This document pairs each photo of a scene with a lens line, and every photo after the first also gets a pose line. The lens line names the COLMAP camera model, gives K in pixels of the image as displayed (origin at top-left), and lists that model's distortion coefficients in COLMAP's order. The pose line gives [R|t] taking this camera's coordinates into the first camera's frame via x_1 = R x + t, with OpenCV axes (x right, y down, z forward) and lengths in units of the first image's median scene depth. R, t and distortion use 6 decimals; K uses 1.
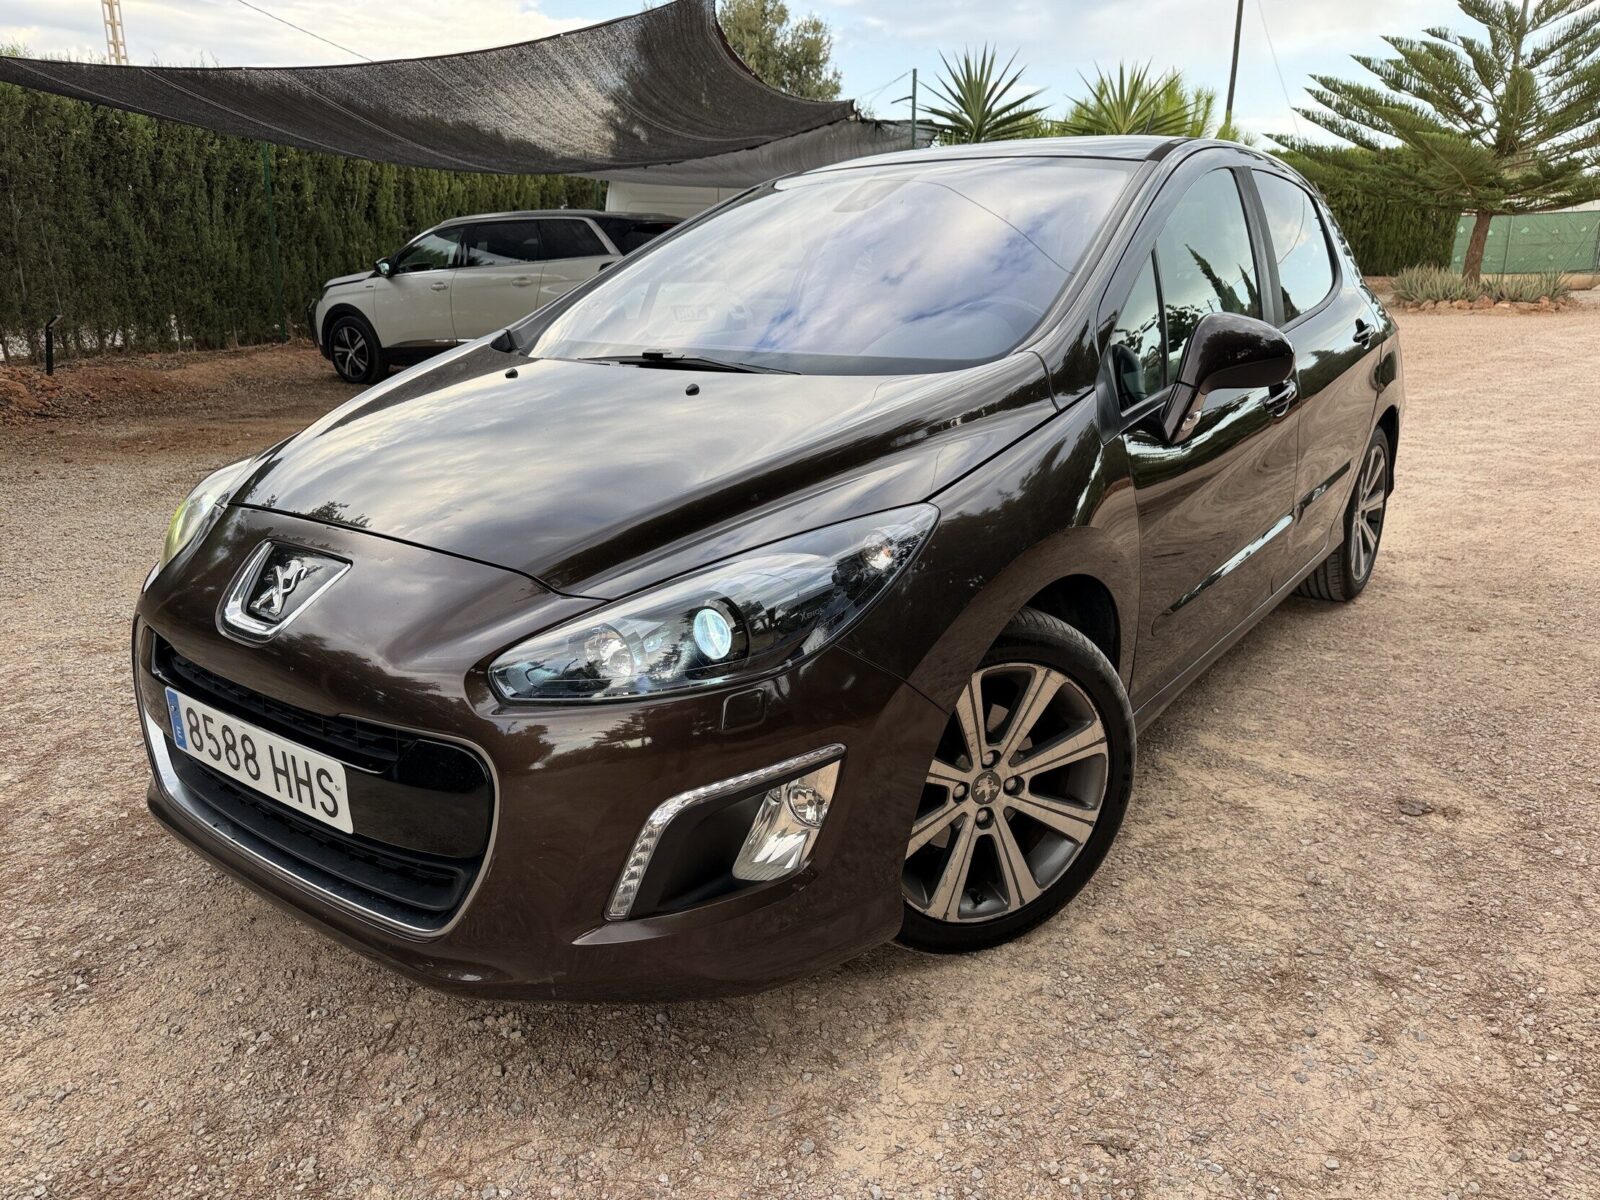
lens RADIAL K [[1118.9, 0, 819.1], [0, 1118.9, 626.5], [0, 0, 1]] dist [0.006763, -0.014782]
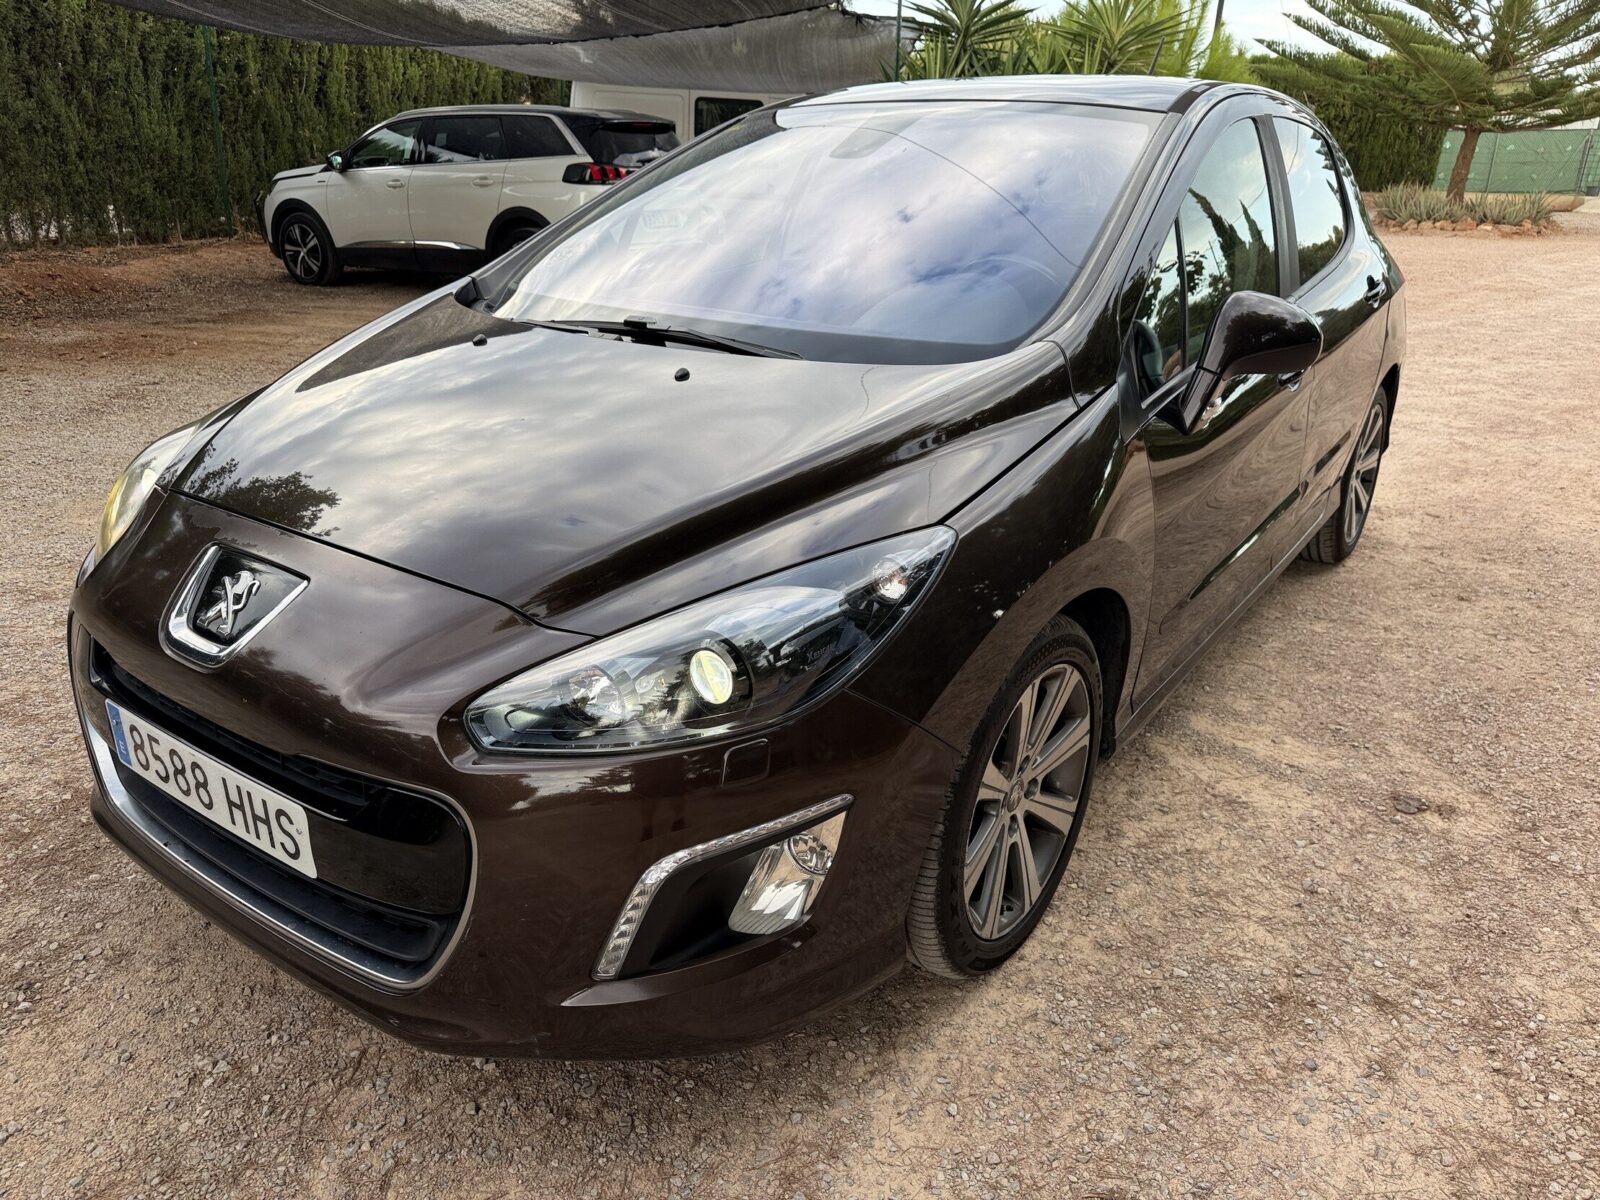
lens RADIAL K [[1118.9, 0, 807.7], [0, 1118.9, 616.6], [0, 0, 1]] dist [0.006763, -0.014782]
pose [[0.999366, 0.022641, 0.027460, -0.031254], [-0.024759, 0.996532, 0.079446, -0.085657], [-0.025566, -0.080076, 0.996461, 0.066716]]
